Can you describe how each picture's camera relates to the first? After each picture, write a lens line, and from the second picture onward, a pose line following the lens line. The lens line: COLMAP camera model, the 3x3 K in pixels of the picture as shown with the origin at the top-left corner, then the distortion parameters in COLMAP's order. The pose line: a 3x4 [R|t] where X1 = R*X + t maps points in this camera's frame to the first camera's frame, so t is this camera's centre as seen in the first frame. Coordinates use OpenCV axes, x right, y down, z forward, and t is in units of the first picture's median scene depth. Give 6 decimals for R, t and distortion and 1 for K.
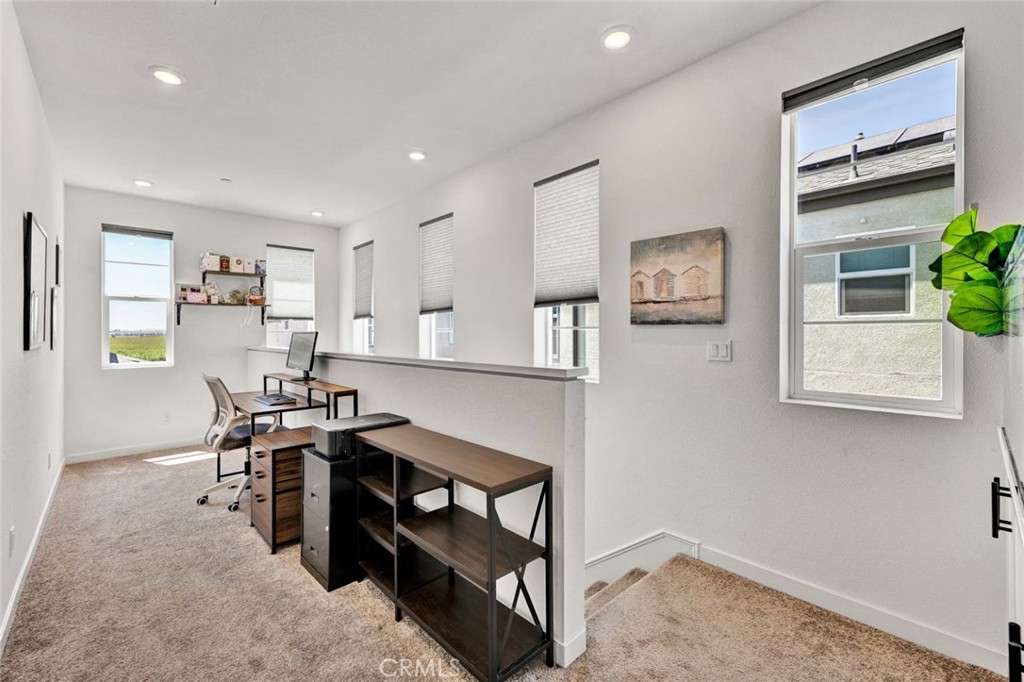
lens RADIAL K [[429.9, 0, 512.0], [0, 429.9, 341.0], [0, 0, 1]] dist [-0.001298, -0.000045]
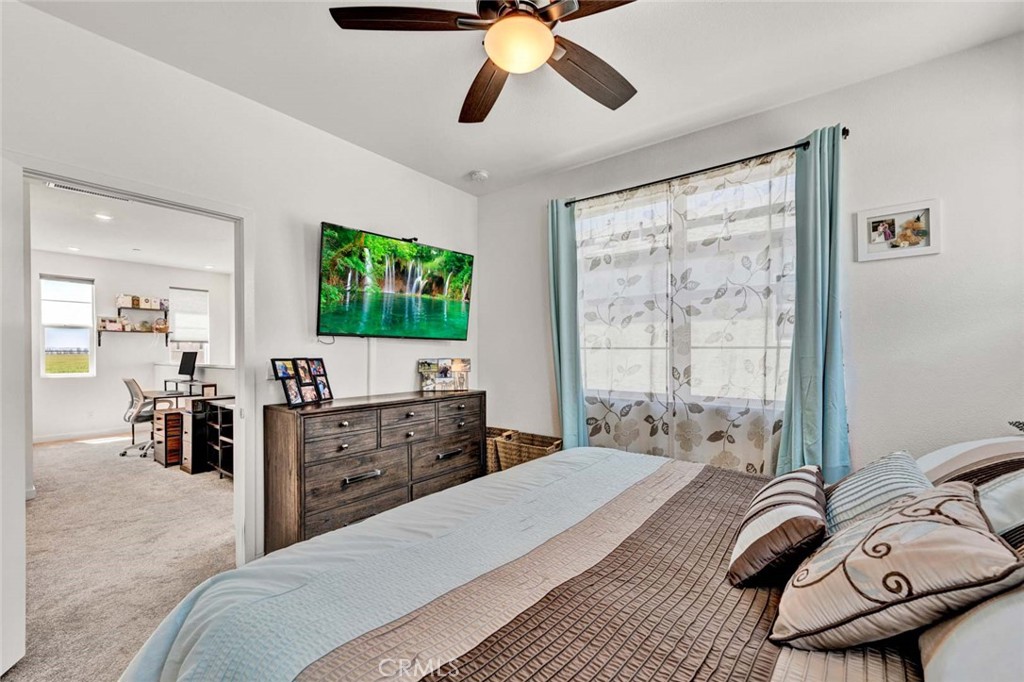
lens RADIAL K [[443.5, 0, 509.3], [0, 443.5, 363.7], [0, 0, 1]] dist [-0.002480, -0.000557]
pose [[0.993643, -0.003500, 0.112520, 0.360907], [0.002749, 0.999973, 0.006829, 0.010731], [-0.112540, -0.006476, 0.993626, -0.545798]]
